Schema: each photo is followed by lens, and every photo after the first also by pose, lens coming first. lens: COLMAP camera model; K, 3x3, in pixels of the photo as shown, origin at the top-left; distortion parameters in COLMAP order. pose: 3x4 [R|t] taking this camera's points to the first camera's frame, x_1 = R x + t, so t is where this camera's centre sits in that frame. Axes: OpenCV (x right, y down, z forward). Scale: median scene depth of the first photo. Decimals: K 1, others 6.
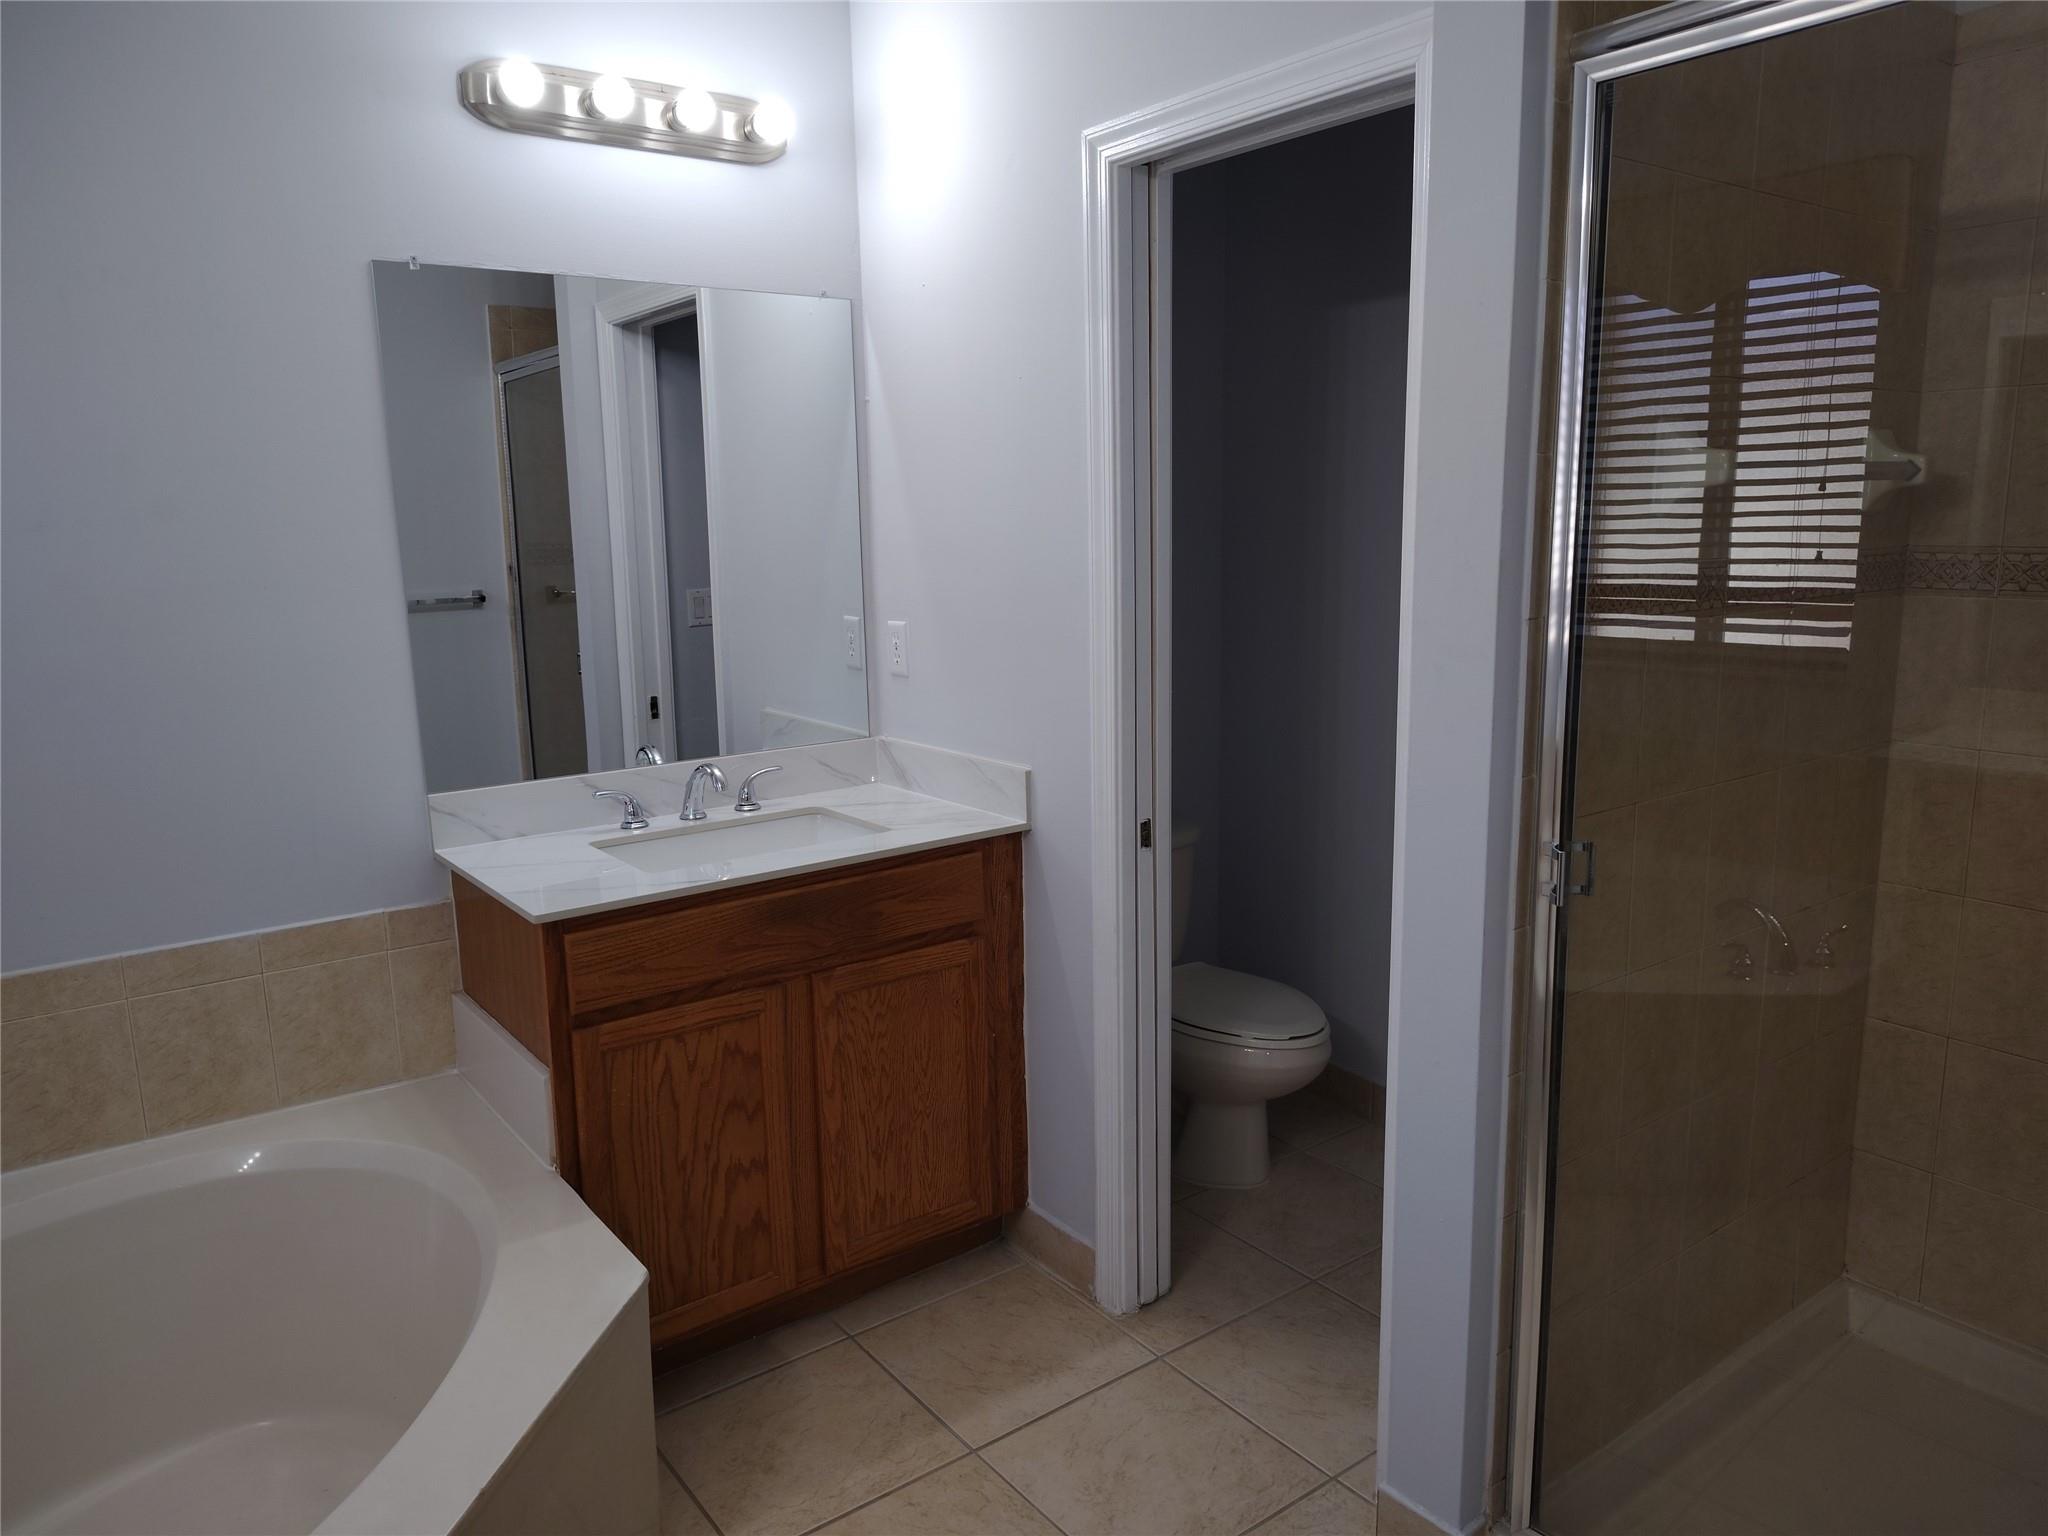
lens RADIAL K [[1462.1, 0, 1022.6], [0, 1462.1, 704.4], [0, 0, 1]] dist [0.059608, -0.000568]
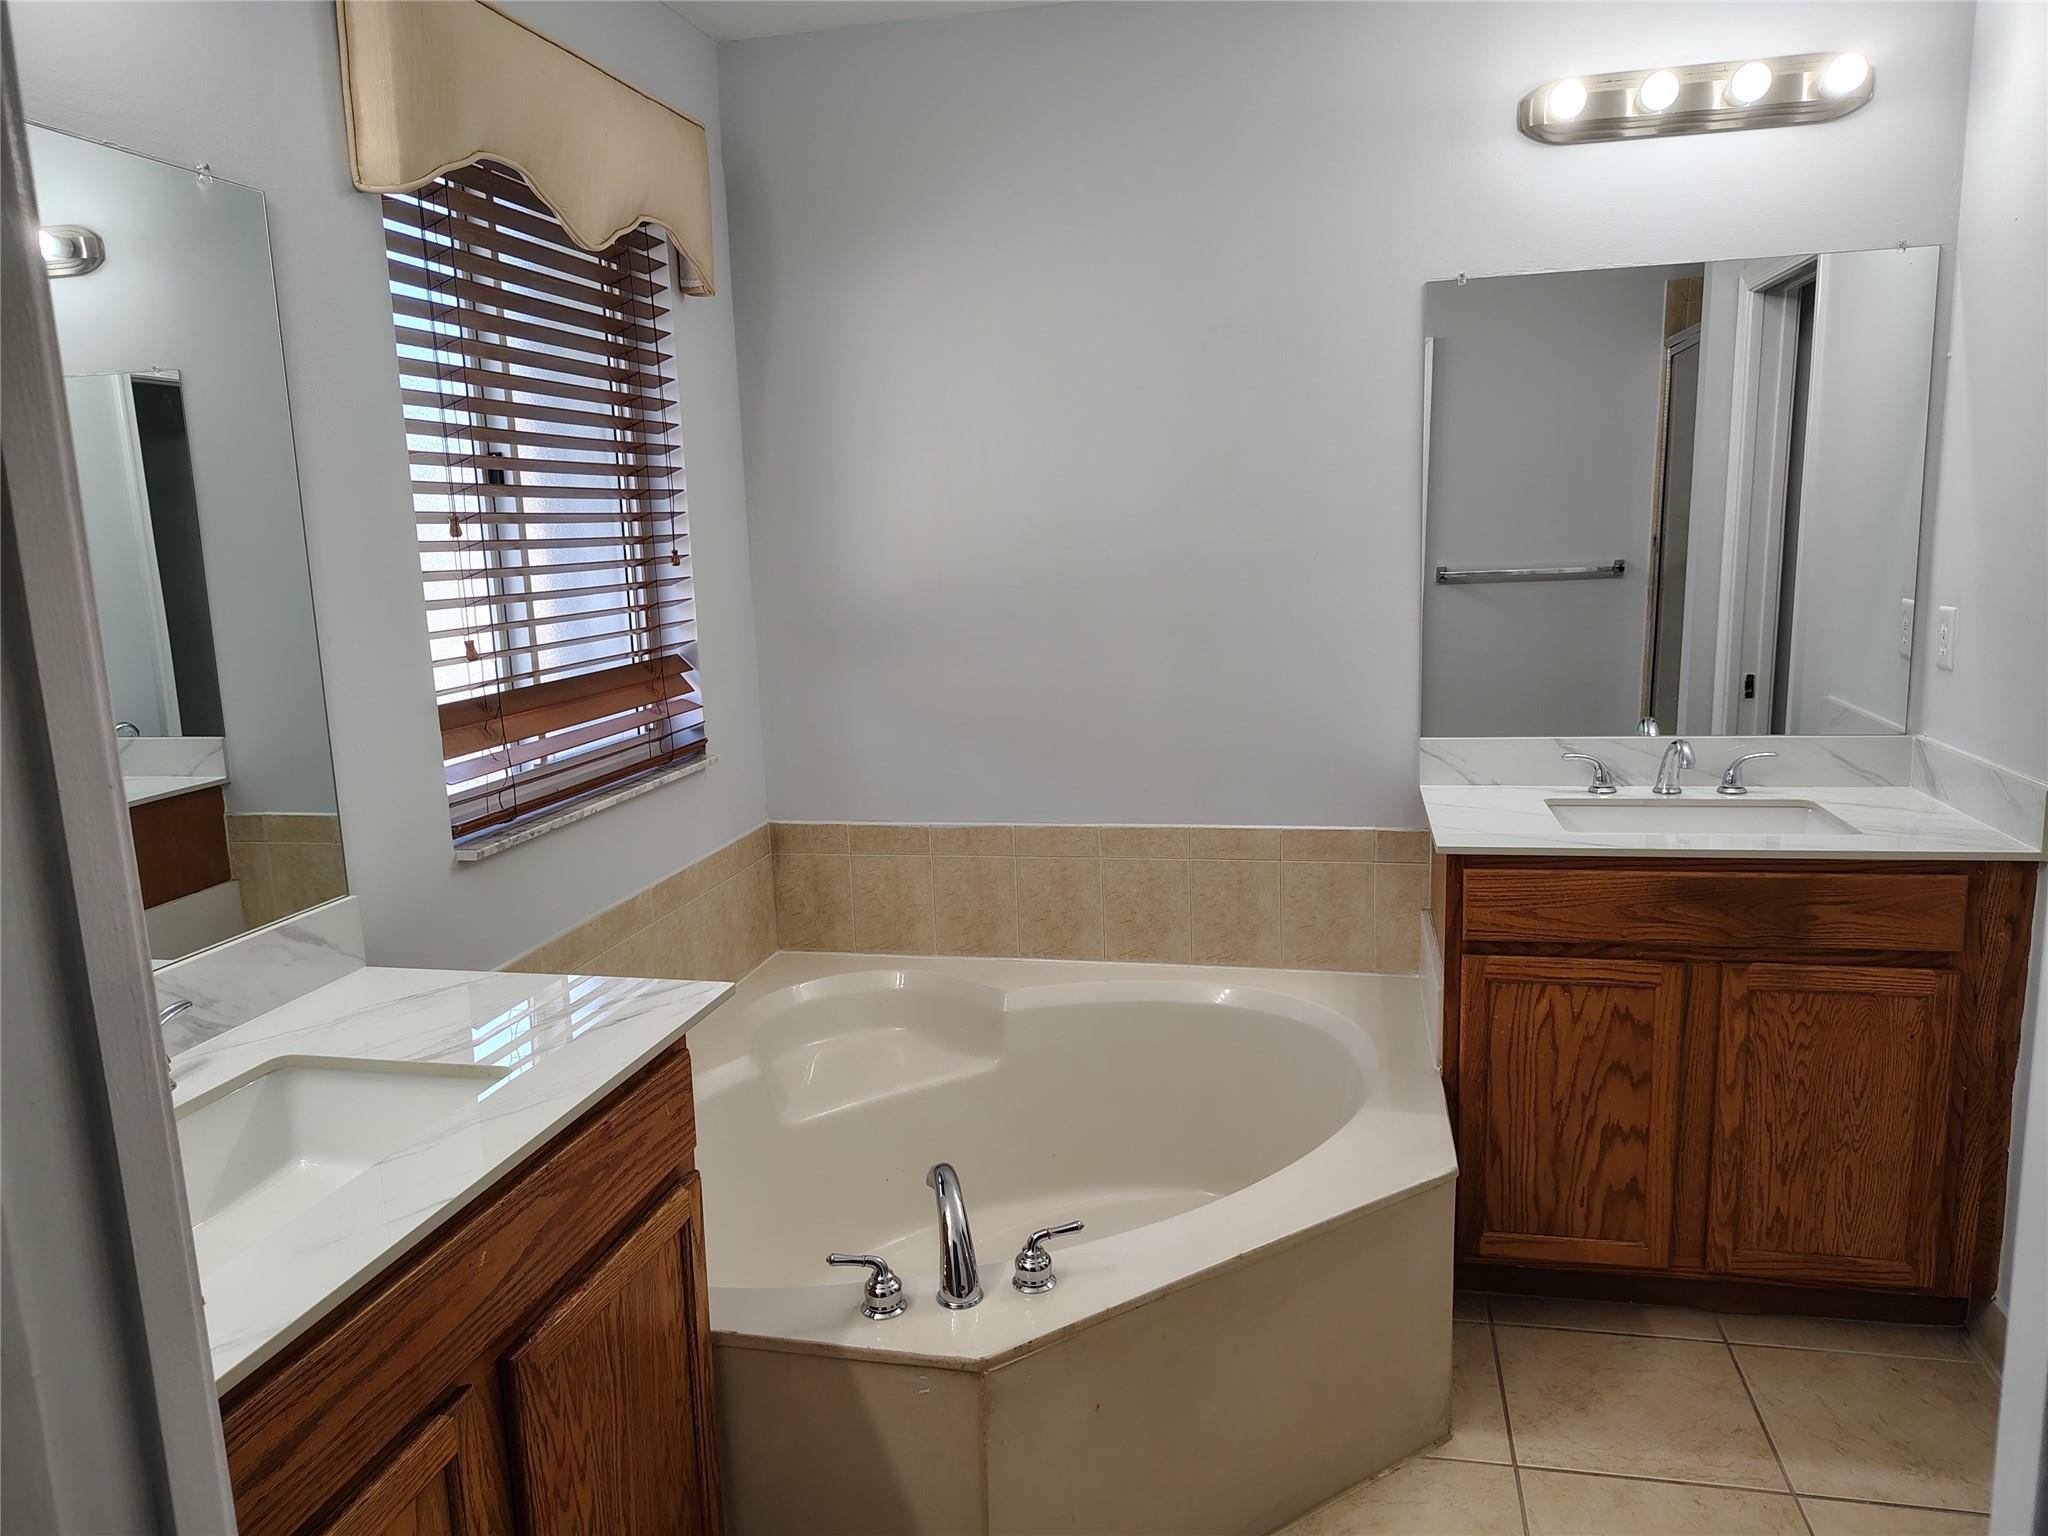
lens RADIAL K [[1488.6, 0, 1022.1], [0, 1488.6, 643.9], [0, 0, 1]] dist [0.063840, -0.003942]
pose [[0.669450, 0.064498, -0.740052, 0.275174], [-0.078649, 0.996778, 0.015726, -0.006175], [0.738682, 0.047676, 0.672366, -0.029403]]
